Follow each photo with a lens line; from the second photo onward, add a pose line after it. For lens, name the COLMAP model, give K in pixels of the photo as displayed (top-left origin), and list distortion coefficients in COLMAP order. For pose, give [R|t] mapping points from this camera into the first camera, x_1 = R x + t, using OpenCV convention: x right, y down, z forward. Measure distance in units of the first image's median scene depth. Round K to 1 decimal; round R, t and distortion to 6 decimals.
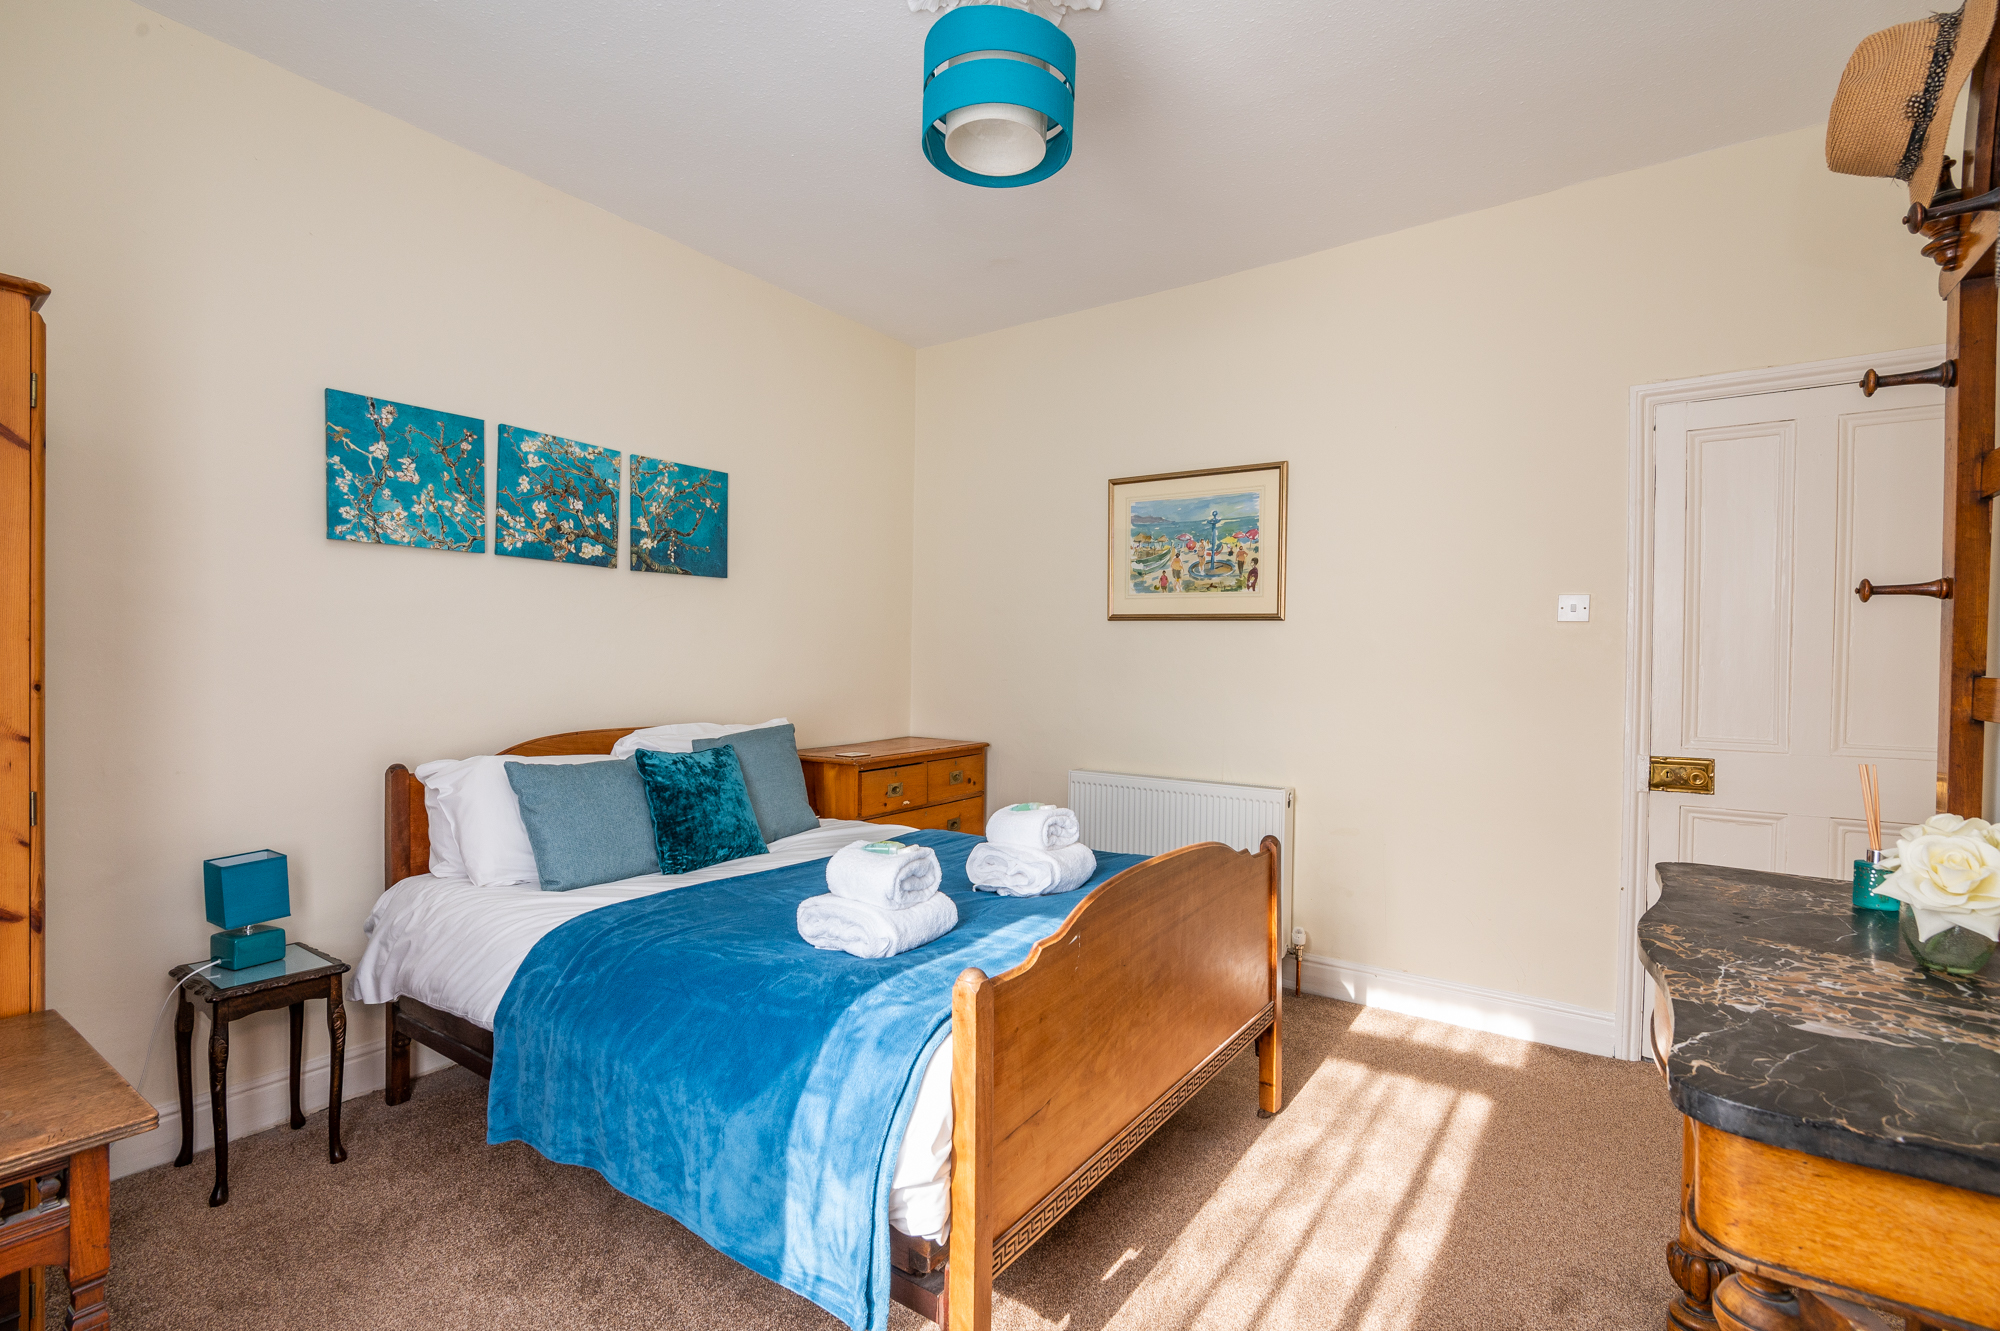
lens RADIAL K [[909.1, 0, 1011.9], [0, 909.1, 671.6], [0, 0, 1]] dist [0.004871, -0.005154]
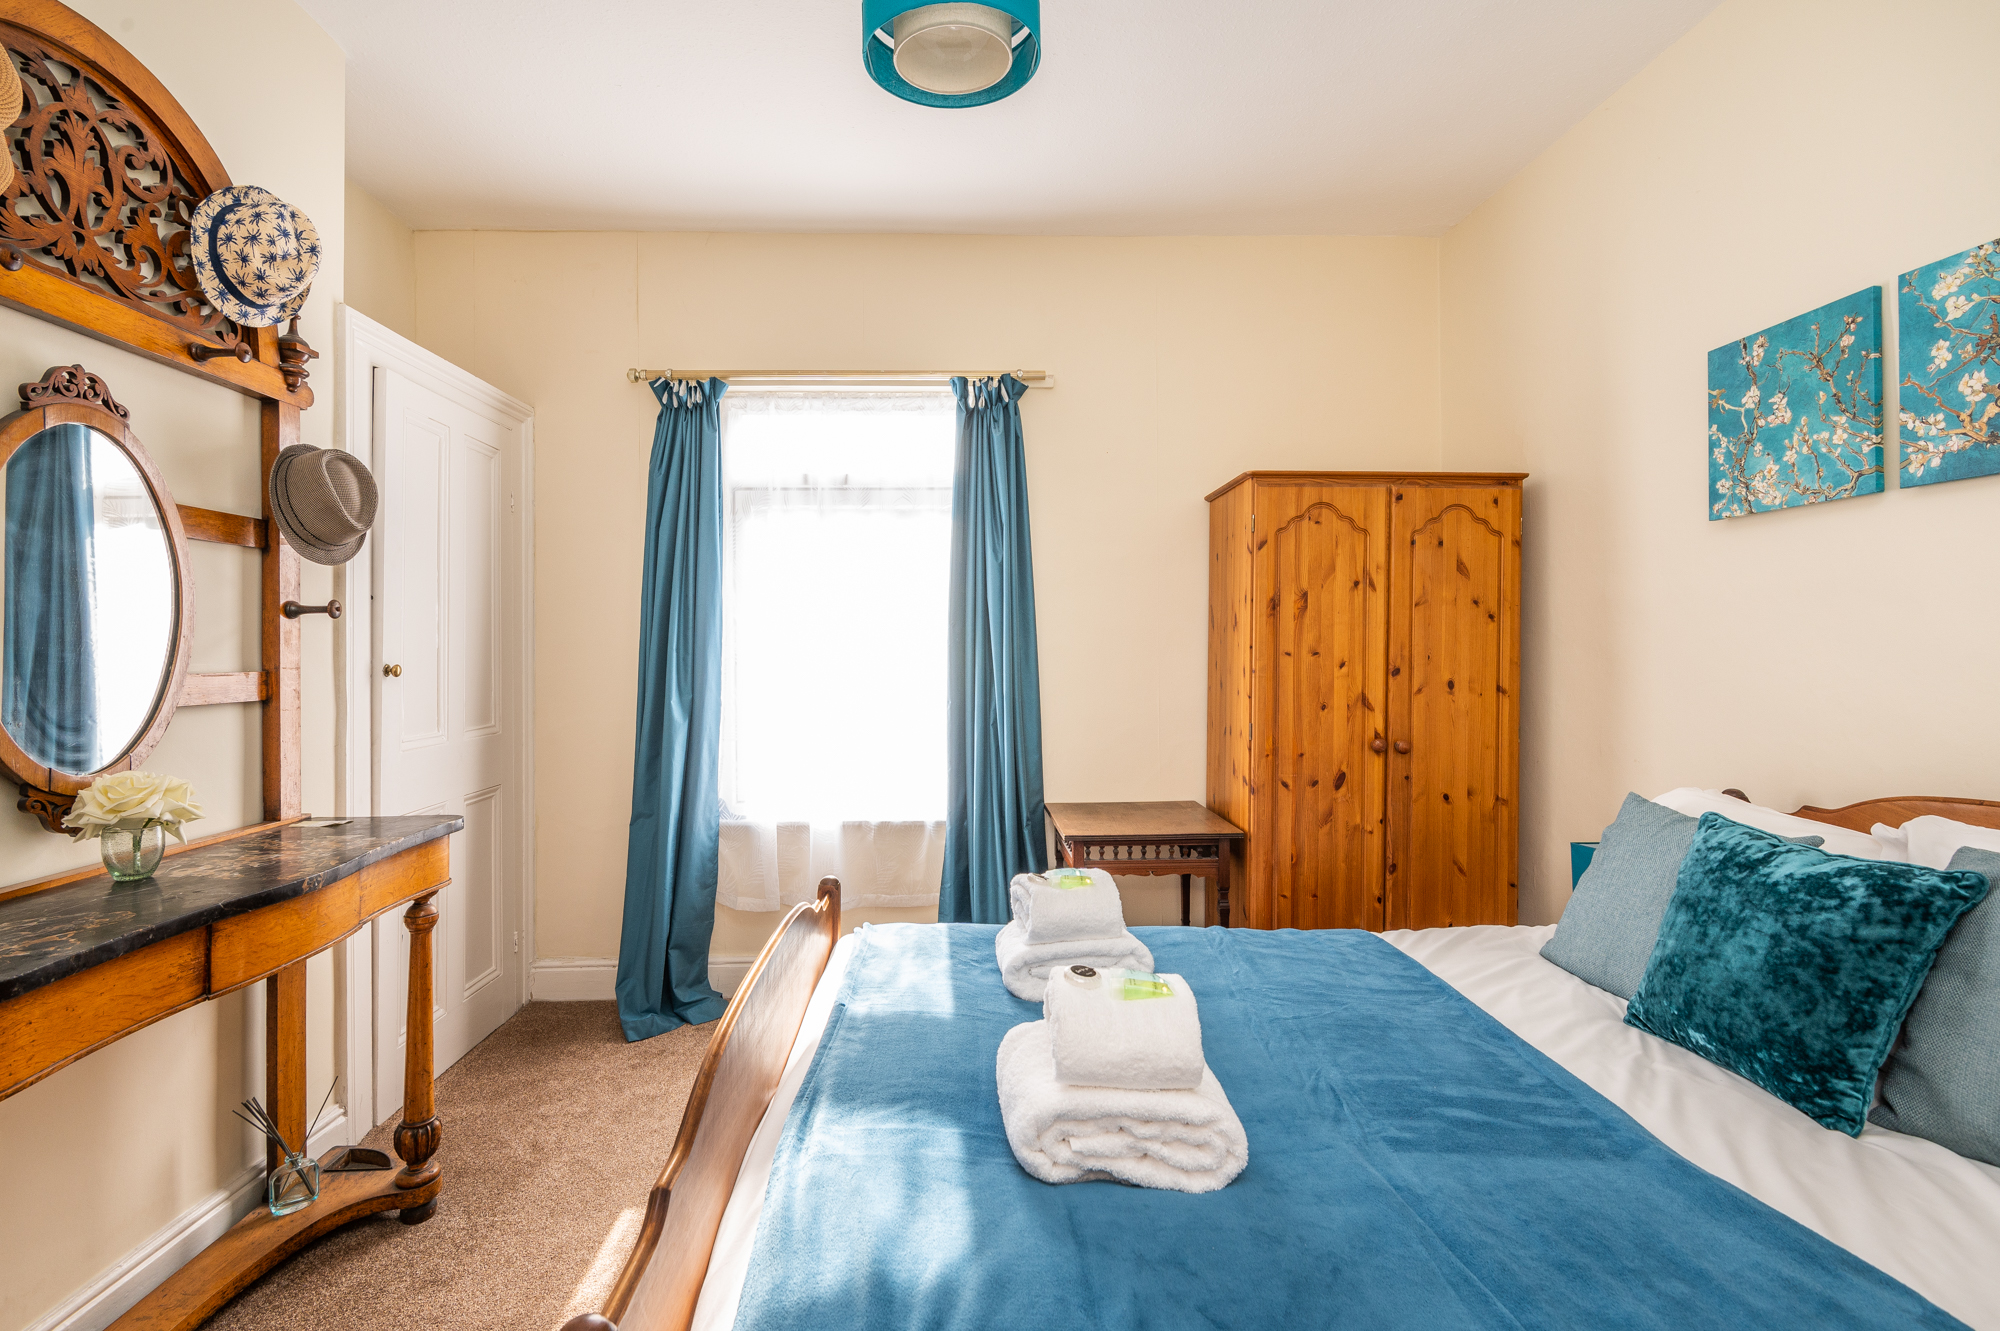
lens RADIAL K [[909.1, 0, 974.0], [0, 909.1, 641.6], [0, 0, 1]] dist [0.004871, -0.005154]
pose [[-0.806397, -0.002325, -0.591369, 0.296027], [-0.001399, 0.999997, -0.002024, -0.021963], [0.591372, -0.000804, -0.806398, 1.091423]]
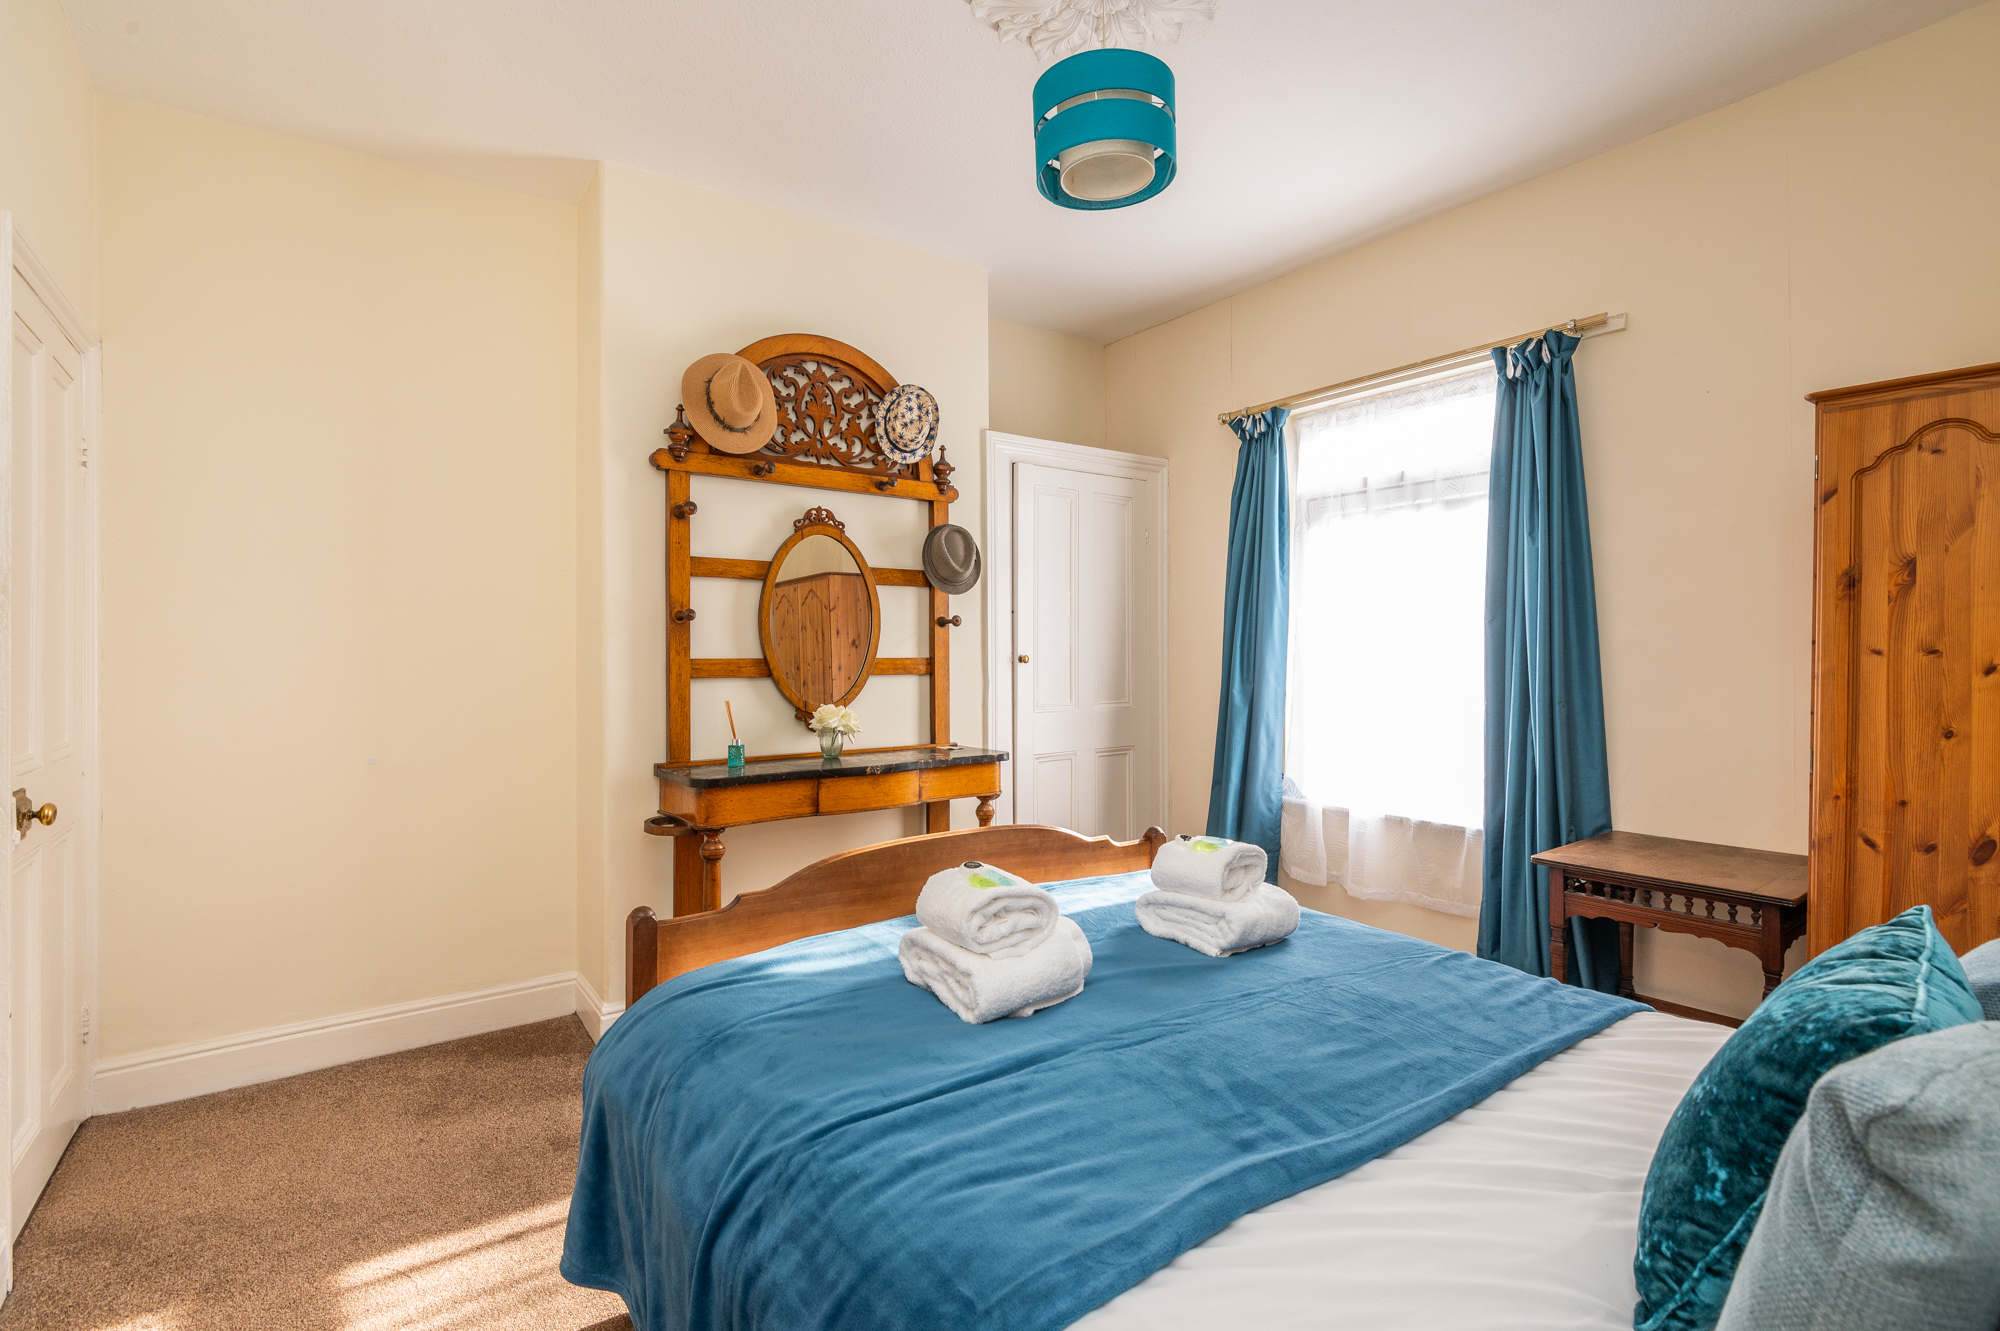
lens RADIAL K [[909.1, 0, 1026.3], [0, 909.1, 661.7], [0, 0, 1]] dist [0.004871, -0.005154]
pose [[-0.953989, -0.003881, 0.299816, -0.157299], [0.002356, 0.999788, 0.020438, -0.019230], [-0.299832, 0.020204, -0.953778, 1.321959]]
